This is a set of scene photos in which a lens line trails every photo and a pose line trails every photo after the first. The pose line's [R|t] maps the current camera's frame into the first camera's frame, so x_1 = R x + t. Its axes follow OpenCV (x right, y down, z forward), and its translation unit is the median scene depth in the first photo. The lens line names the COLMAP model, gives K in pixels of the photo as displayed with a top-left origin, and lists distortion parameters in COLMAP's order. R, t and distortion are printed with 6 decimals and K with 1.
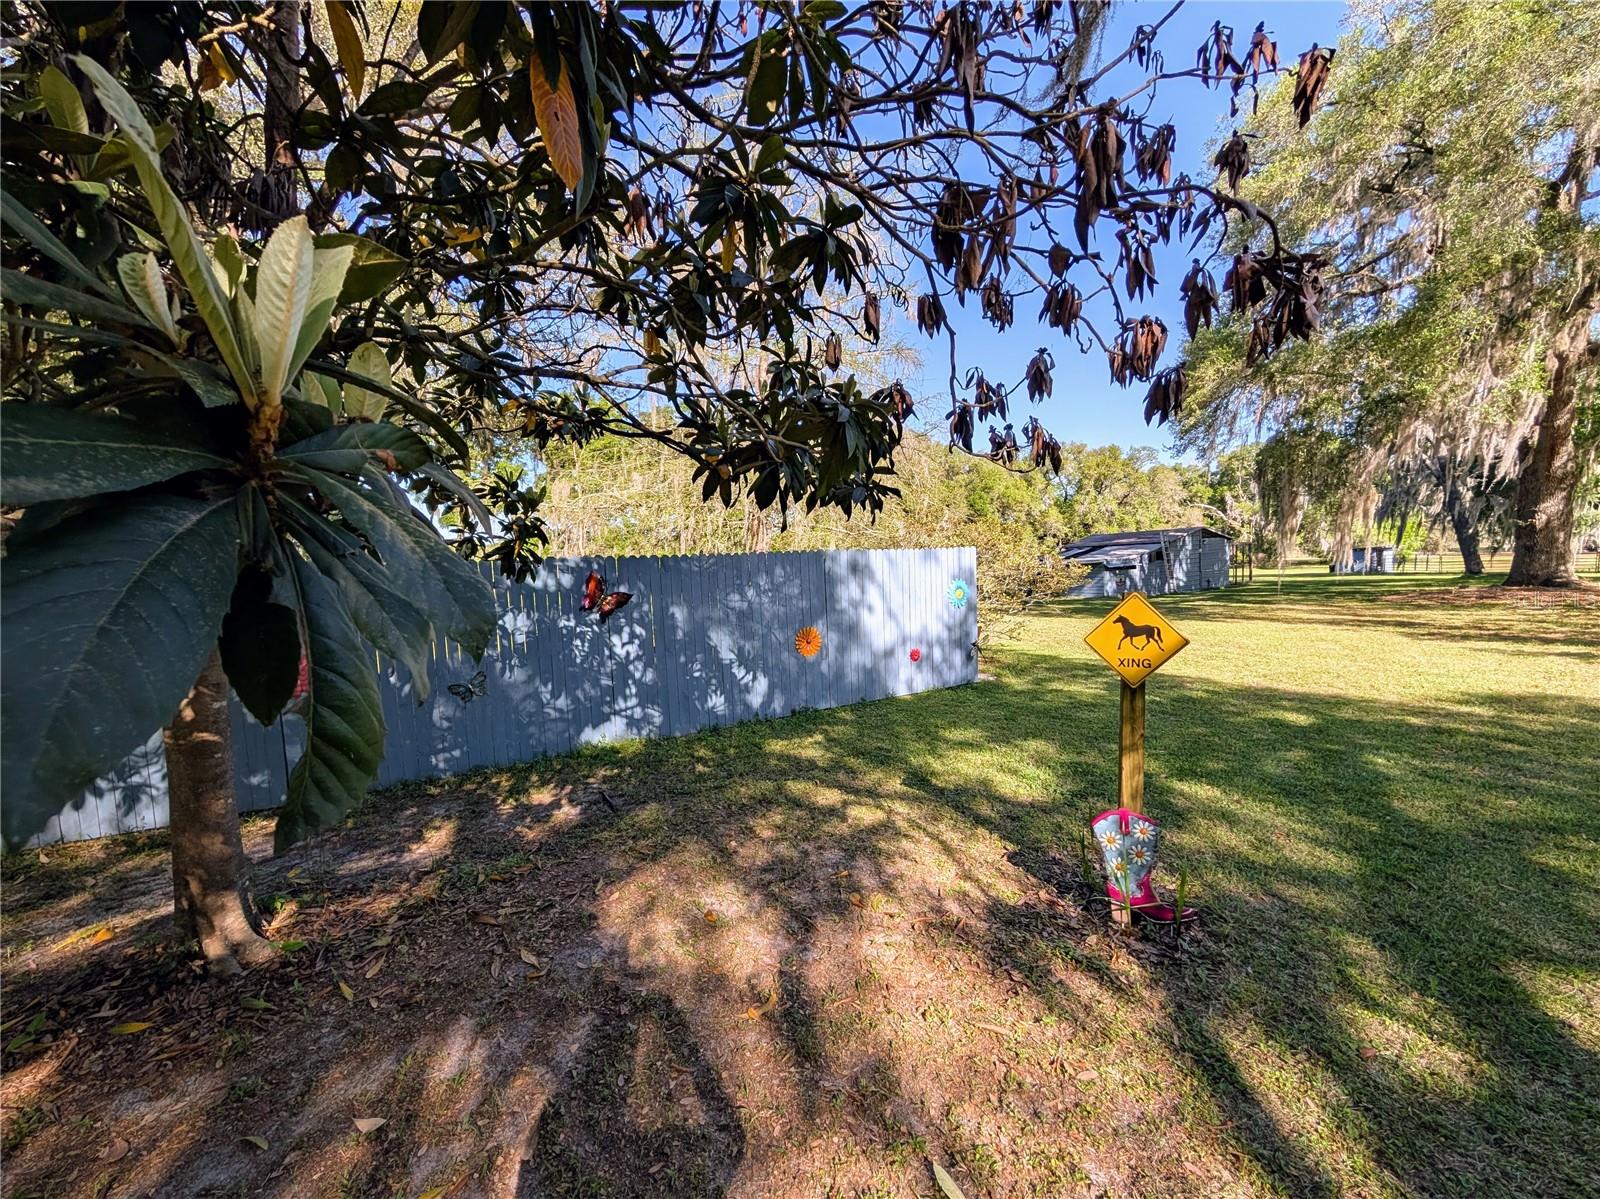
lens RADIAL K [[639.6, 0, 812.9], [0, 639.6, 587.4], [0, 0, 1]] dist [0.000714, -0.000103]
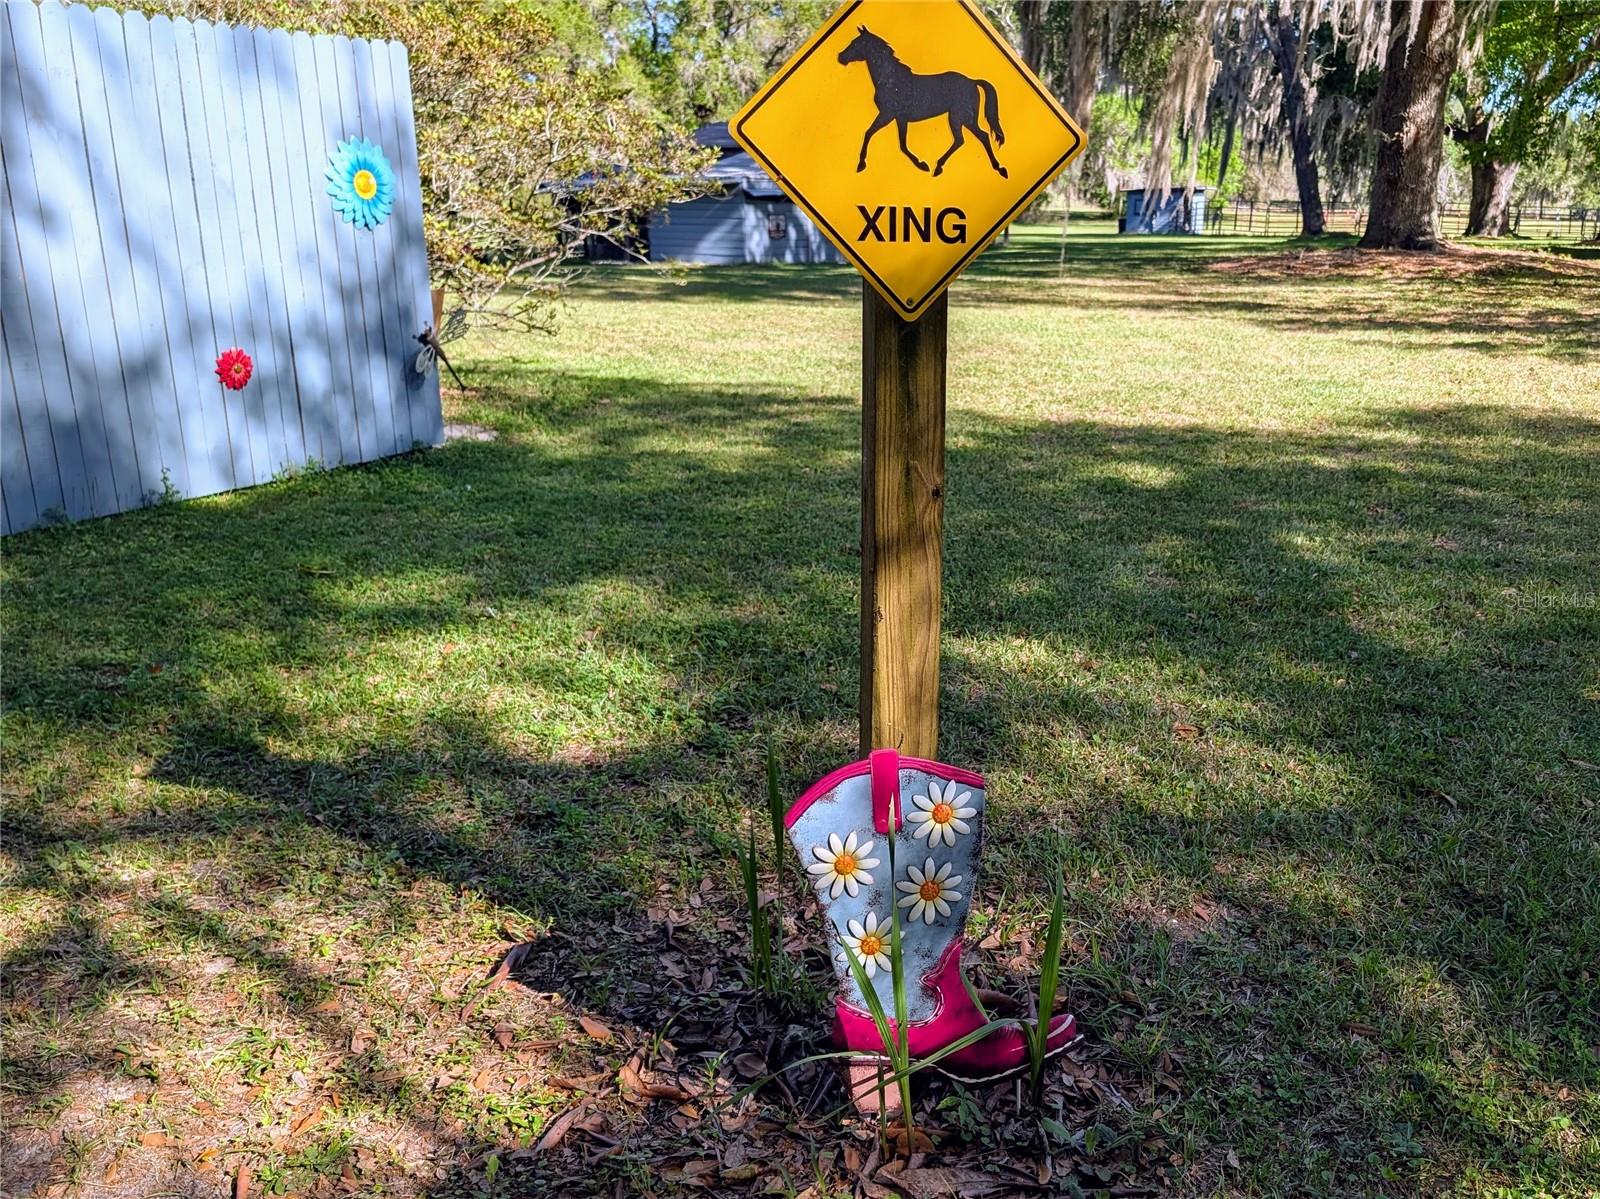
lens RADIAL K [[1145.5, 0, 808.0], [0, 1145.5, 598.1], [0, 0, 1]] dist [0.033847, -0.019698]
pose [[0.879302, -0.116143, 0.461886, 0.147768], [0.017024, 0.976855, 0.213225, 0.110277], [-0.475960, -0.179626, 0.860928, 0.381362]]
